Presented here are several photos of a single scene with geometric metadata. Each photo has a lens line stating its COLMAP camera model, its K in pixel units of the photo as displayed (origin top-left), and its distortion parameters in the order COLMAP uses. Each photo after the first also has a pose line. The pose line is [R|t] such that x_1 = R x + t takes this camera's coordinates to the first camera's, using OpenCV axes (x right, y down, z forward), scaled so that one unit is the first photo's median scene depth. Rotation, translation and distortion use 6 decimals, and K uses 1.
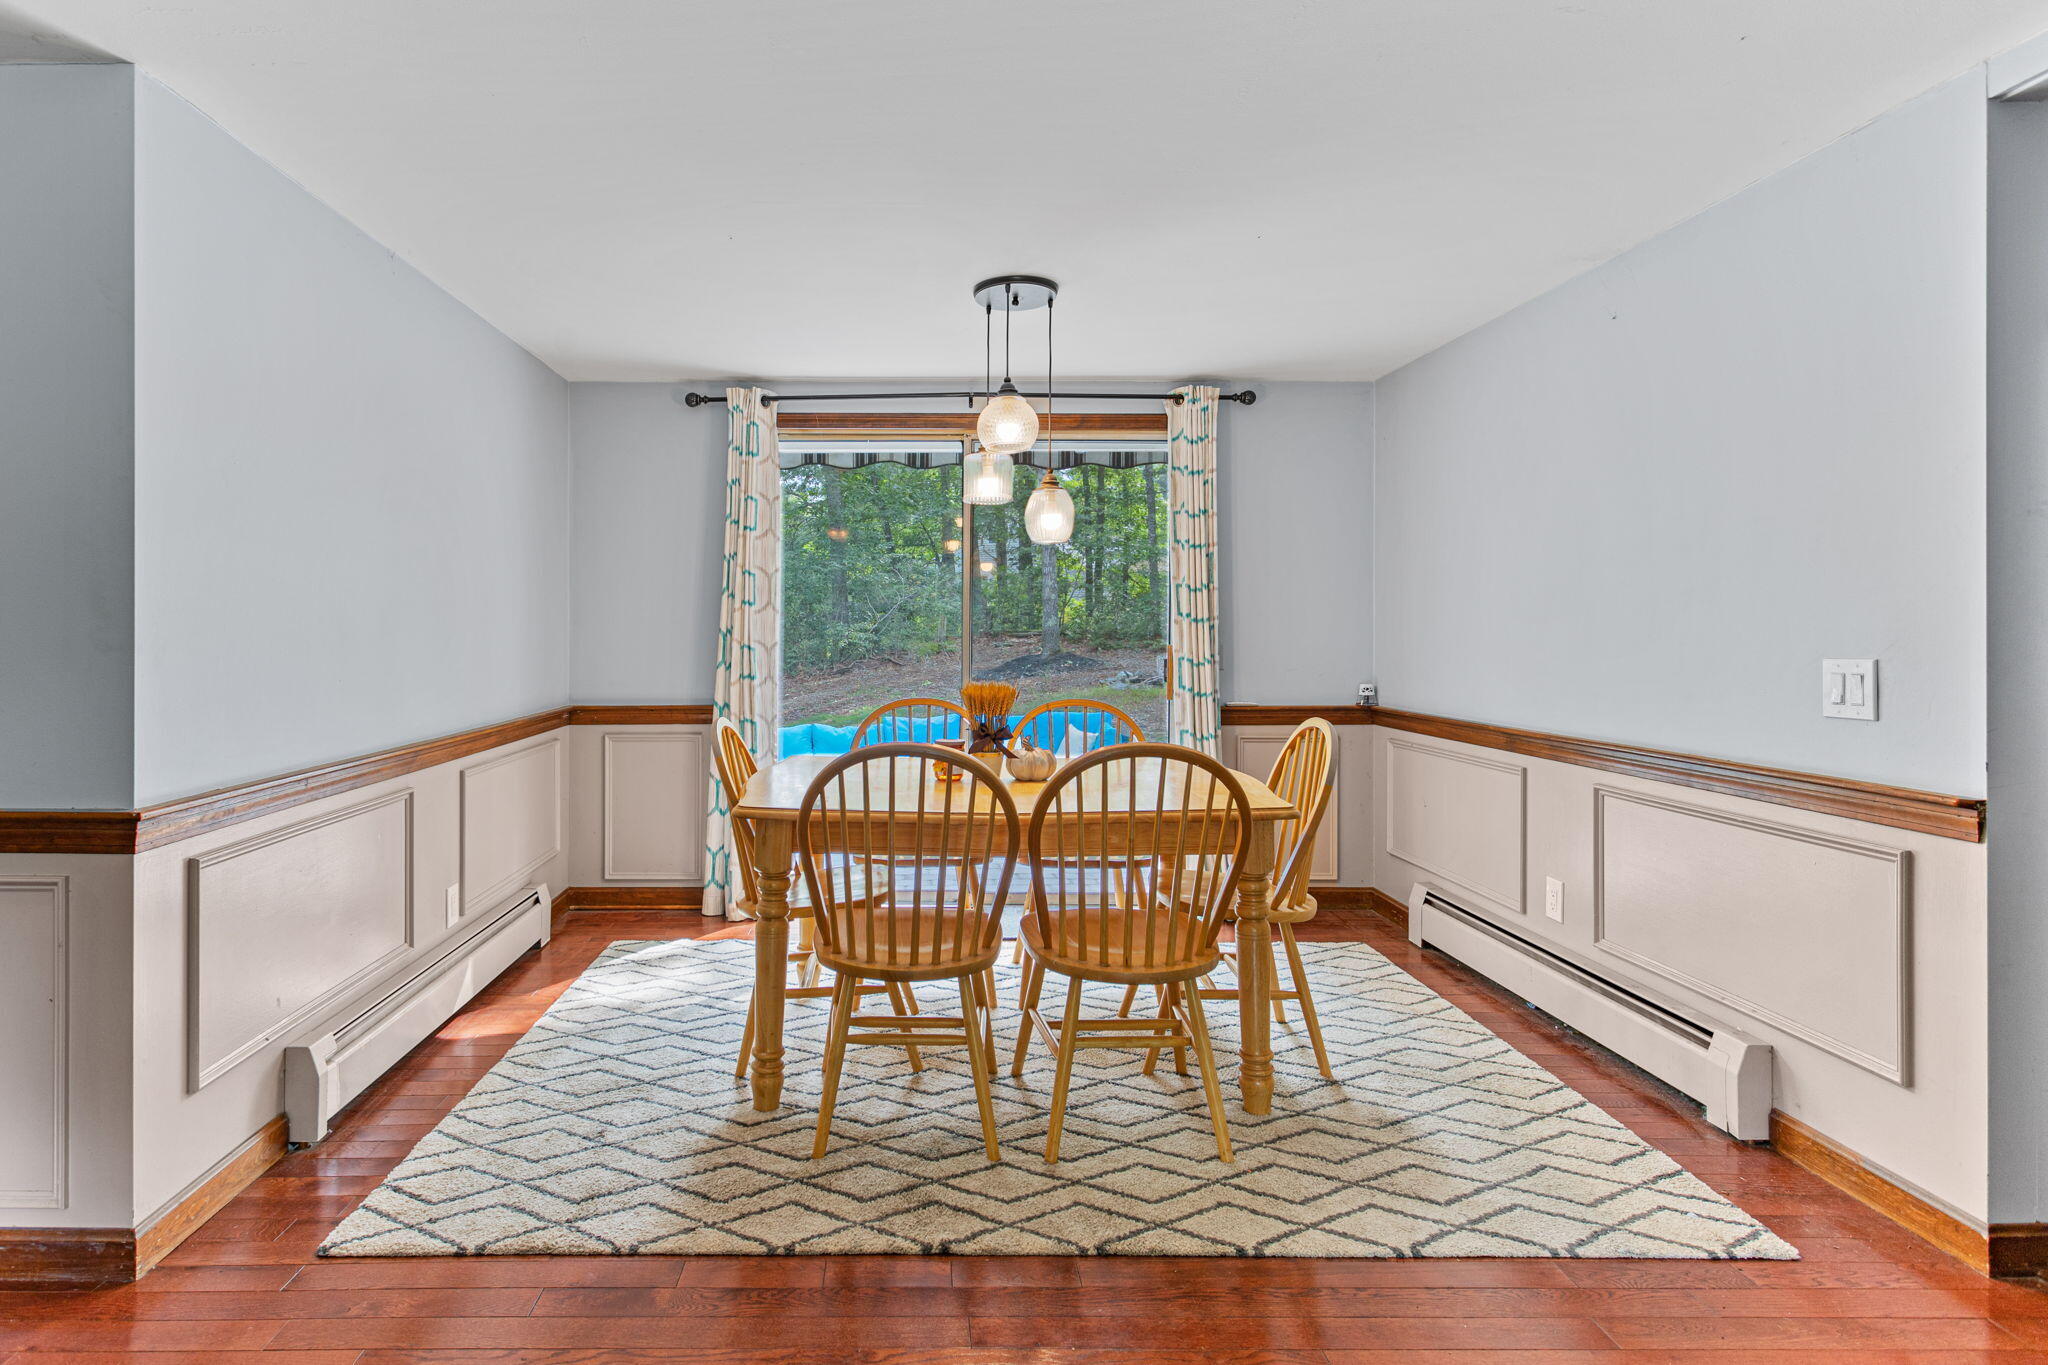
lens RADIAL K [[1091.1, 0, 905.1], [0, 1091.1, 627.5], [0, 0, 1]] dist [0.000672, 0.002497]
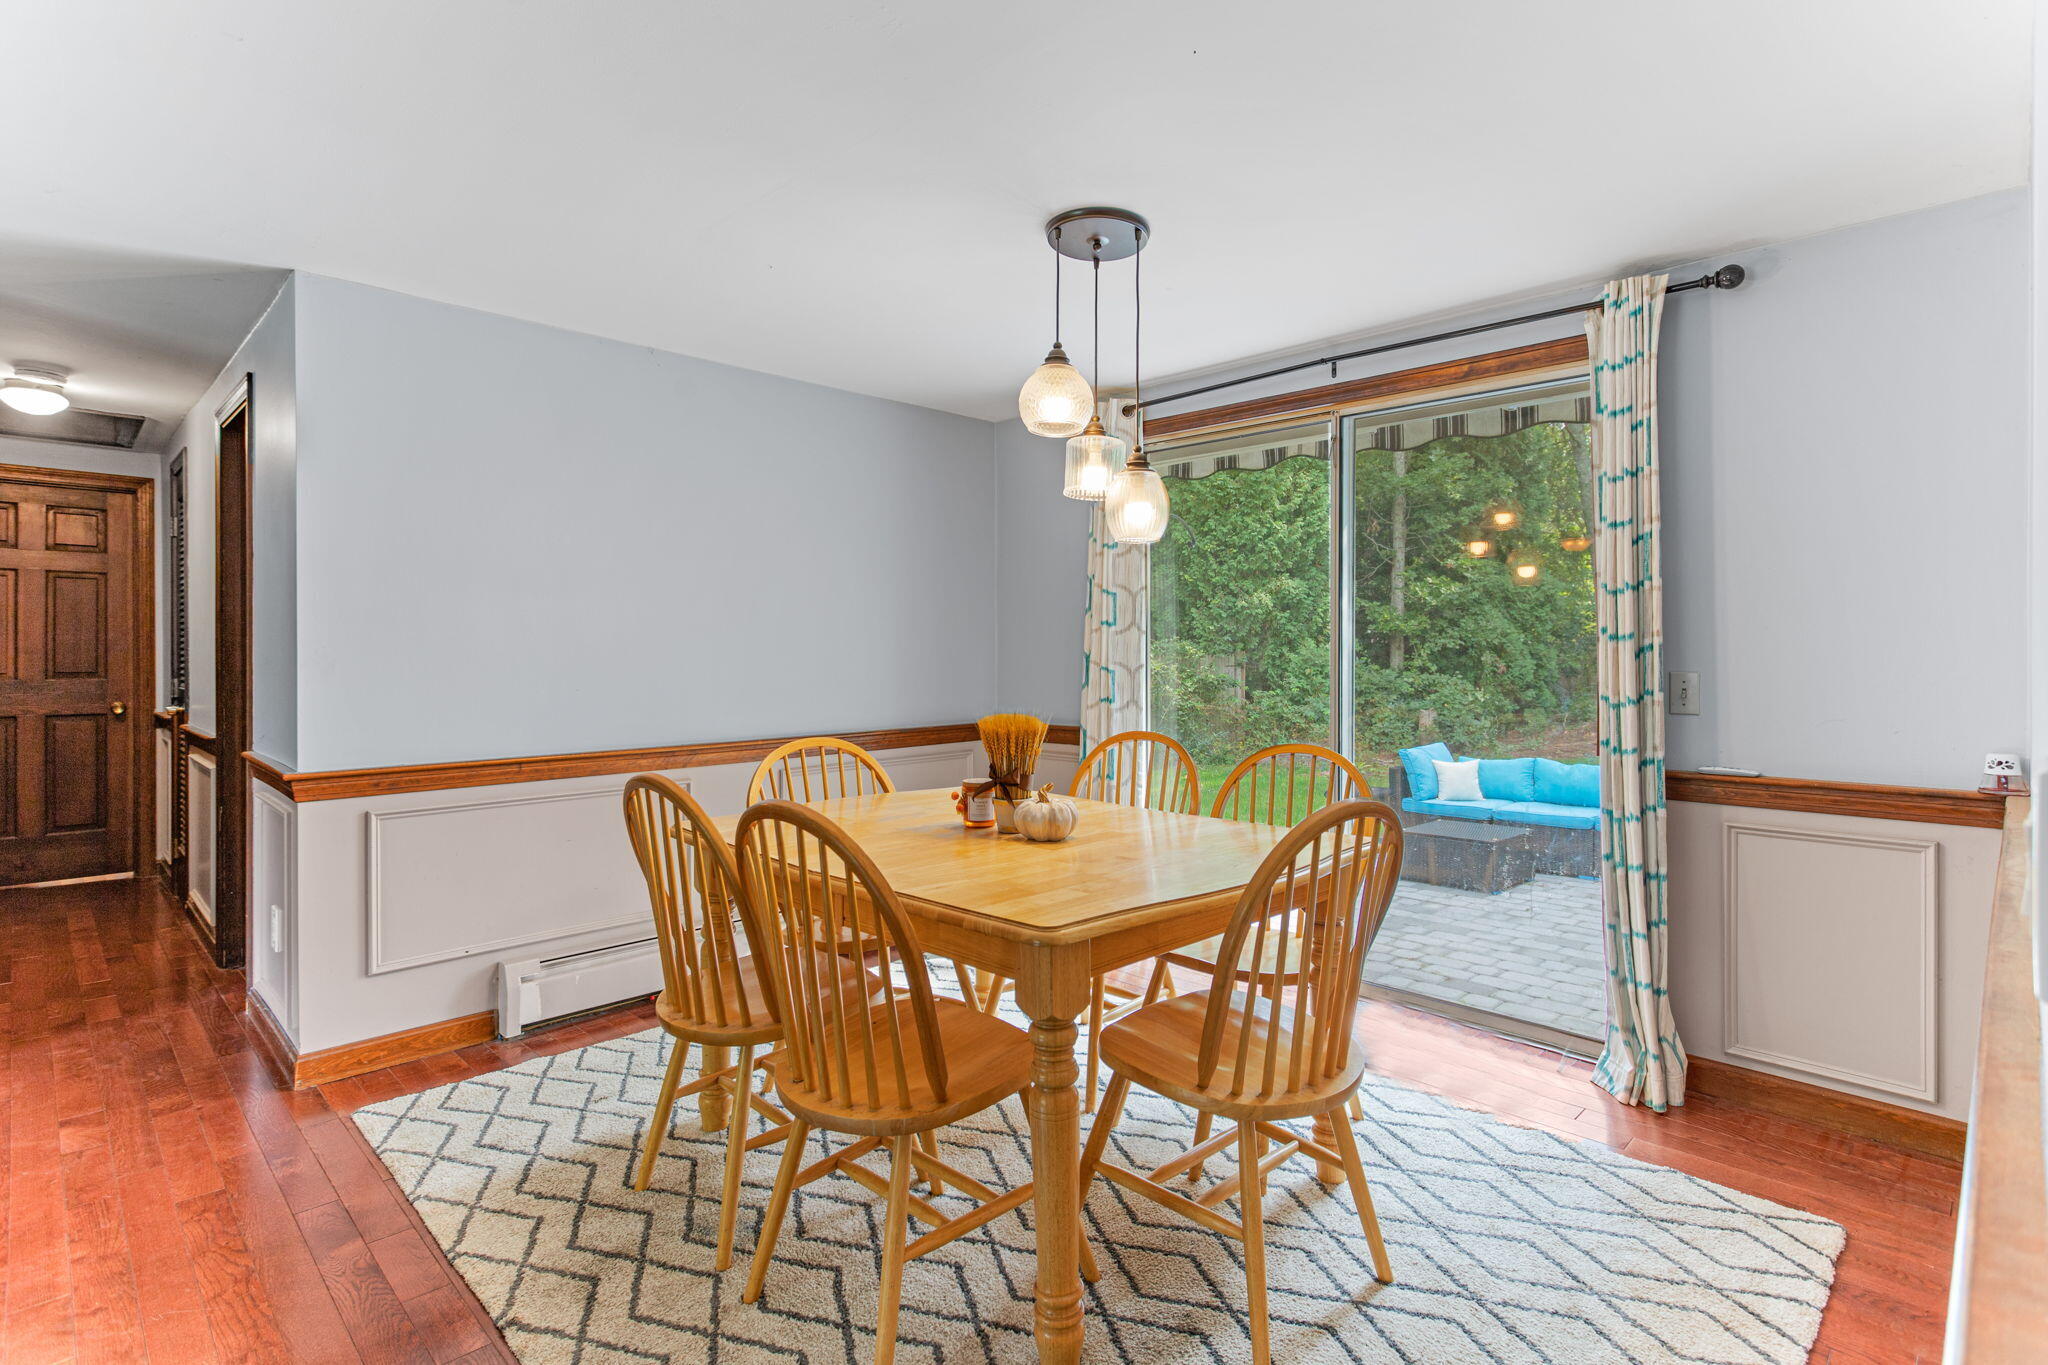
lens RADIAL K [[1000.0, 0, 1037.8], [0, 1000.0, 664.7], [0, 0, 1]] dist [-0.000671, 0.003026]
pose [[0.729451, 0.010289, -0.683956, 0.420658], [-0.001071, 0.999903, 0.013900, 0.001456], [0.684032, -0.009407, 0.729391, 0.317130]]
